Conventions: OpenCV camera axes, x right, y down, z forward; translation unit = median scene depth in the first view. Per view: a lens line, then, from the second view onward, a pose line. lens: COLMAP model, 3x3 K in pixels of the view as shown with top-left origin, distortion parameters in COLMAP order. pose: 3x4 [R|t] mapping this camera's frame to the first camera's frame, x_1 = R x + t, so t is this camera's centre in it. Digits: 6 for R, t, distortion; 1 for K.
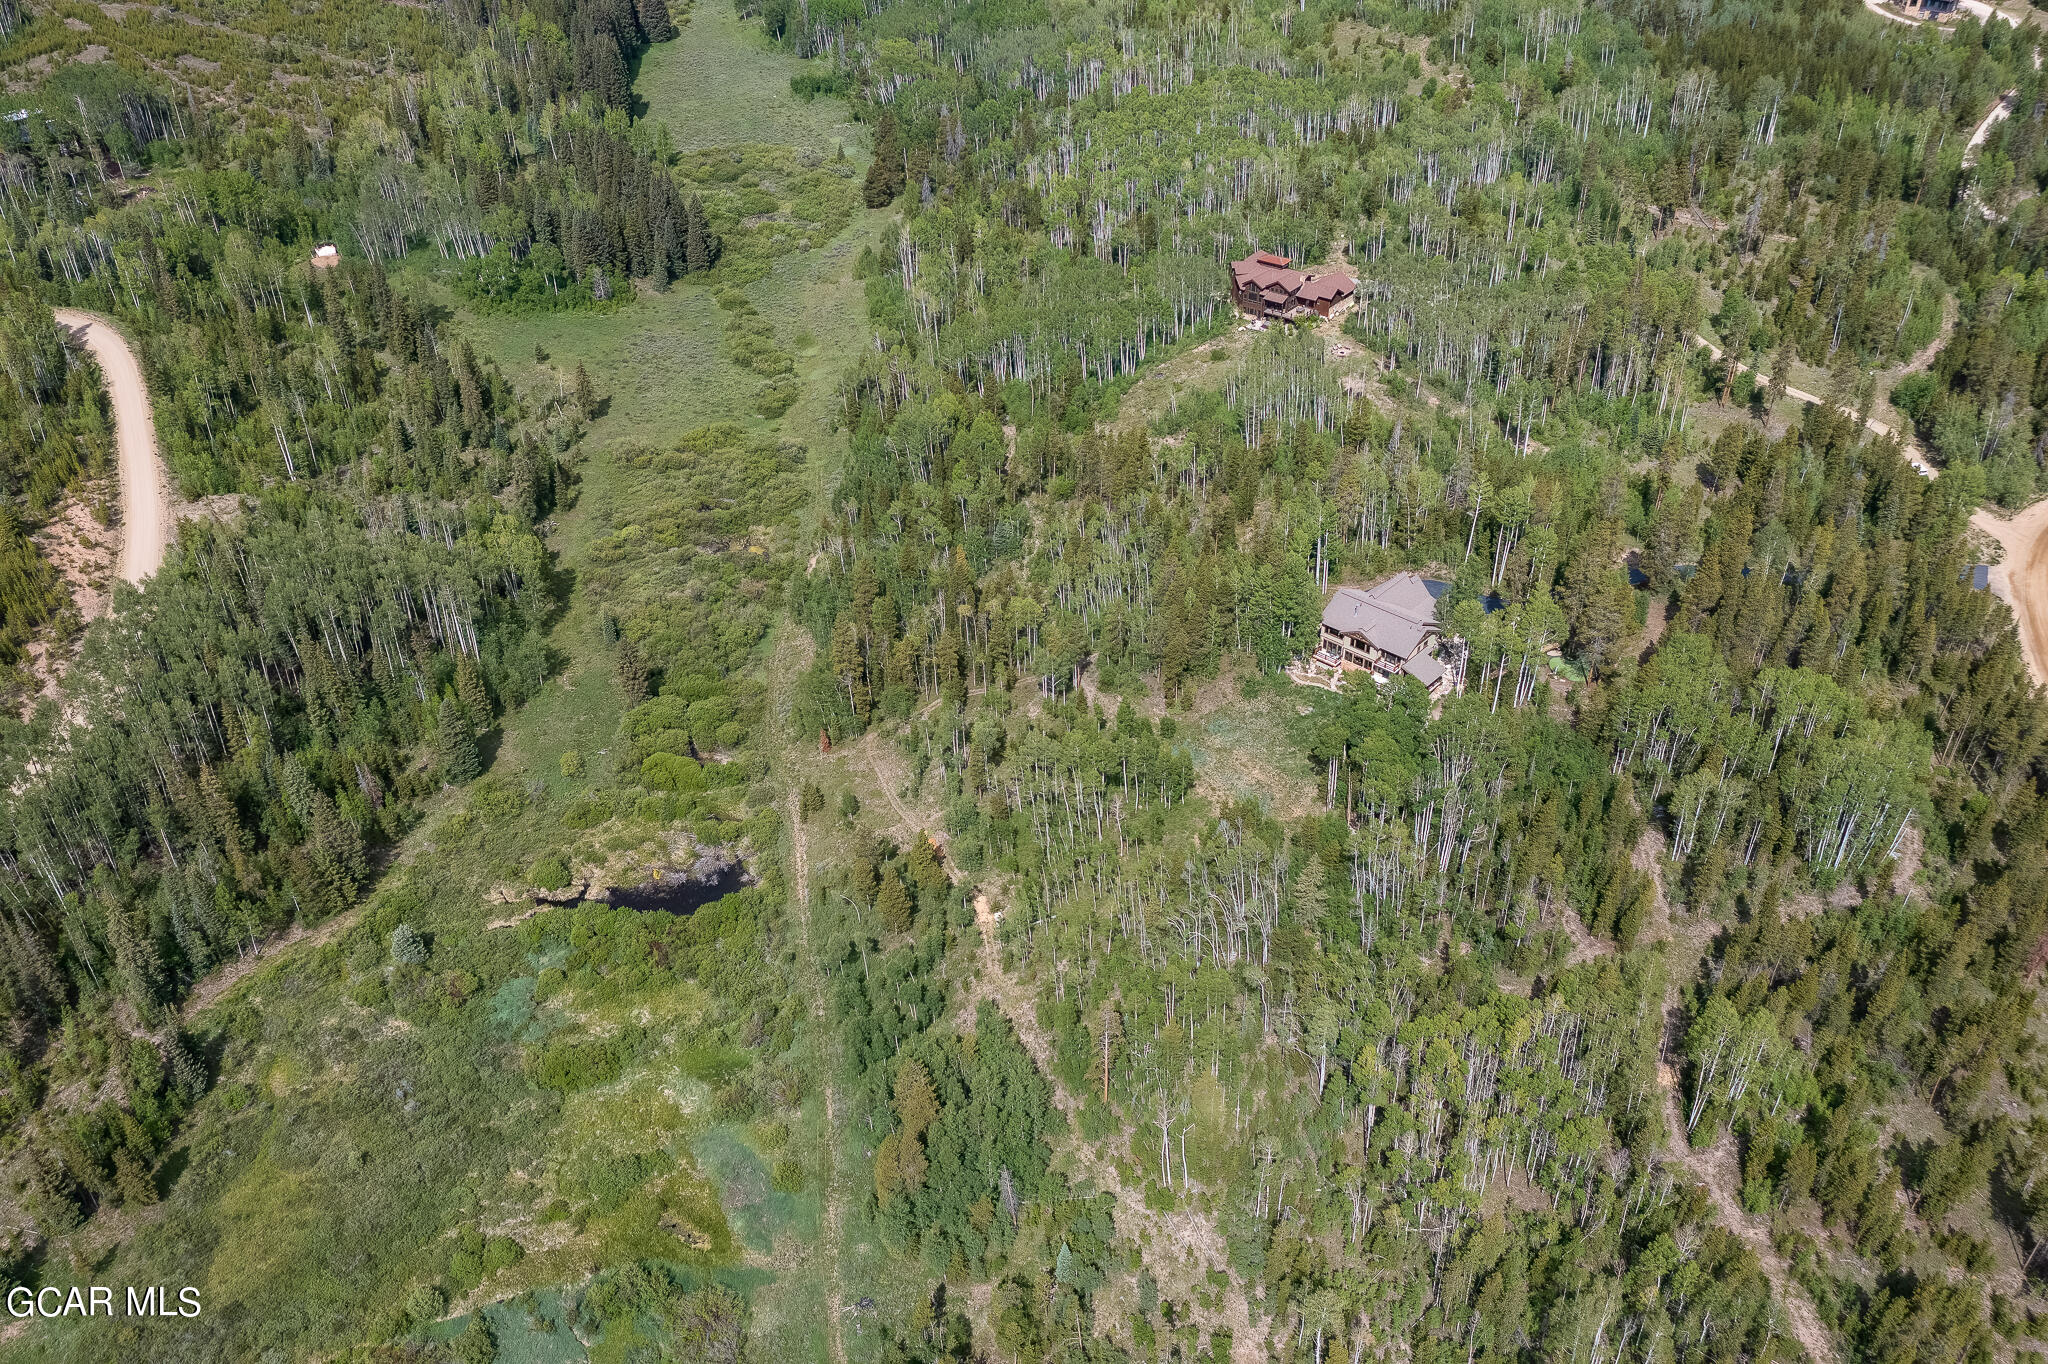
lens RADIAL K [[1657.2, 0, 1023.2], [0, 1657.2, 633.5], [0, 0, 1]] dist [-0.007256, 0.002138]
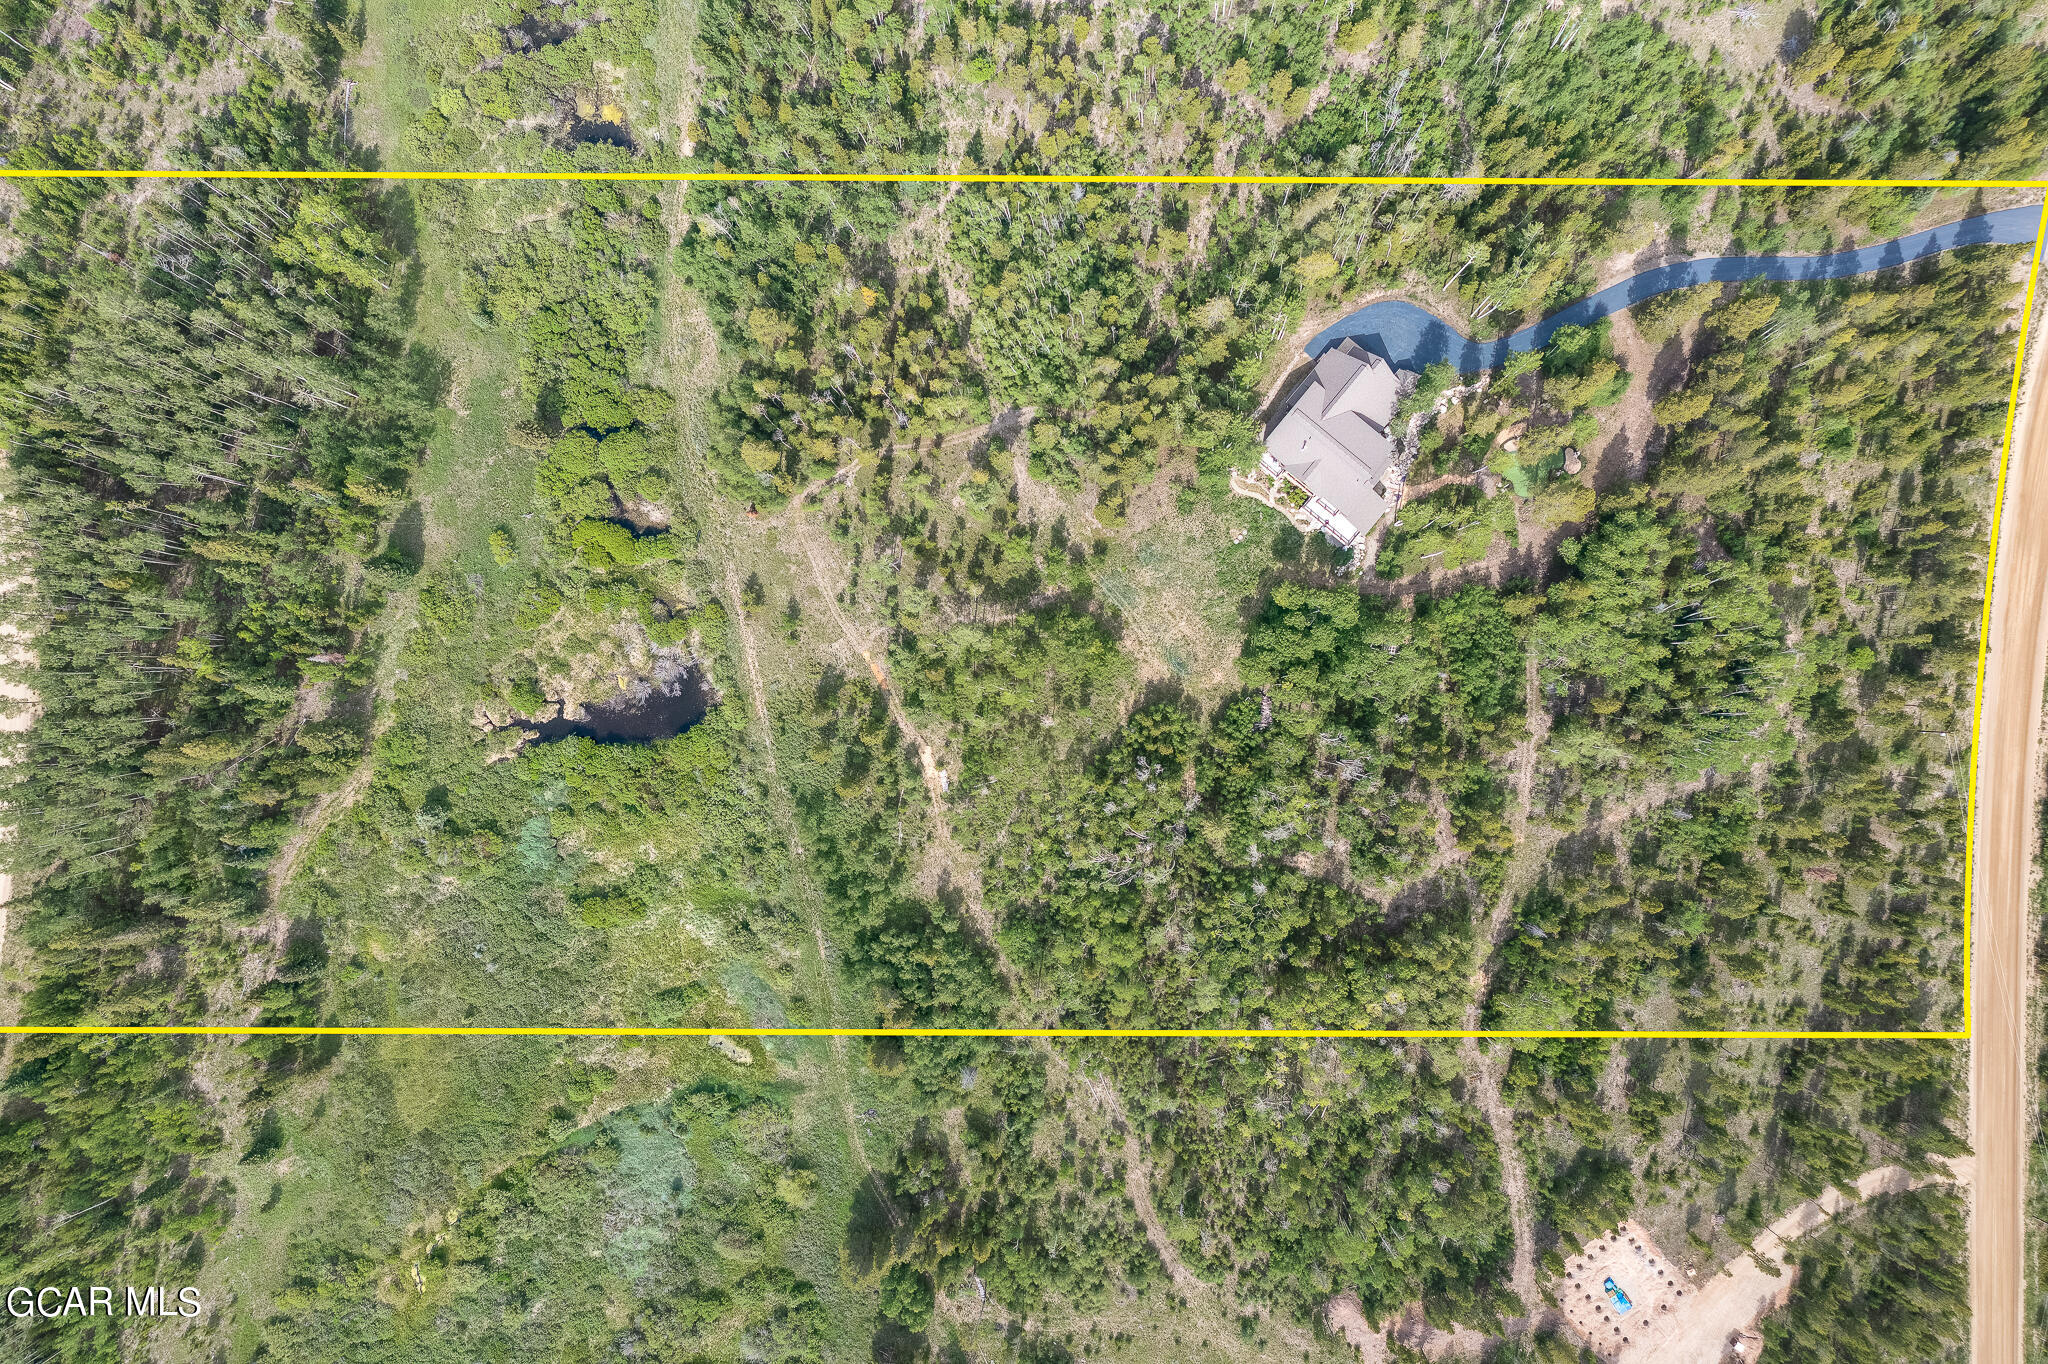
lens RADIAL K [[1646.8, 0, 1024.0], [0, 1646.8, 682.0], [0, 0, 1]] dist [0.000088, 0.005674]
pose [[0.998938, -0.044665, -0.011331, 0.051140], [0.034191, 0.553611, 0.832073, -0.732347], [-0.030891, -0.831577, 0.554550, 0.398121]]
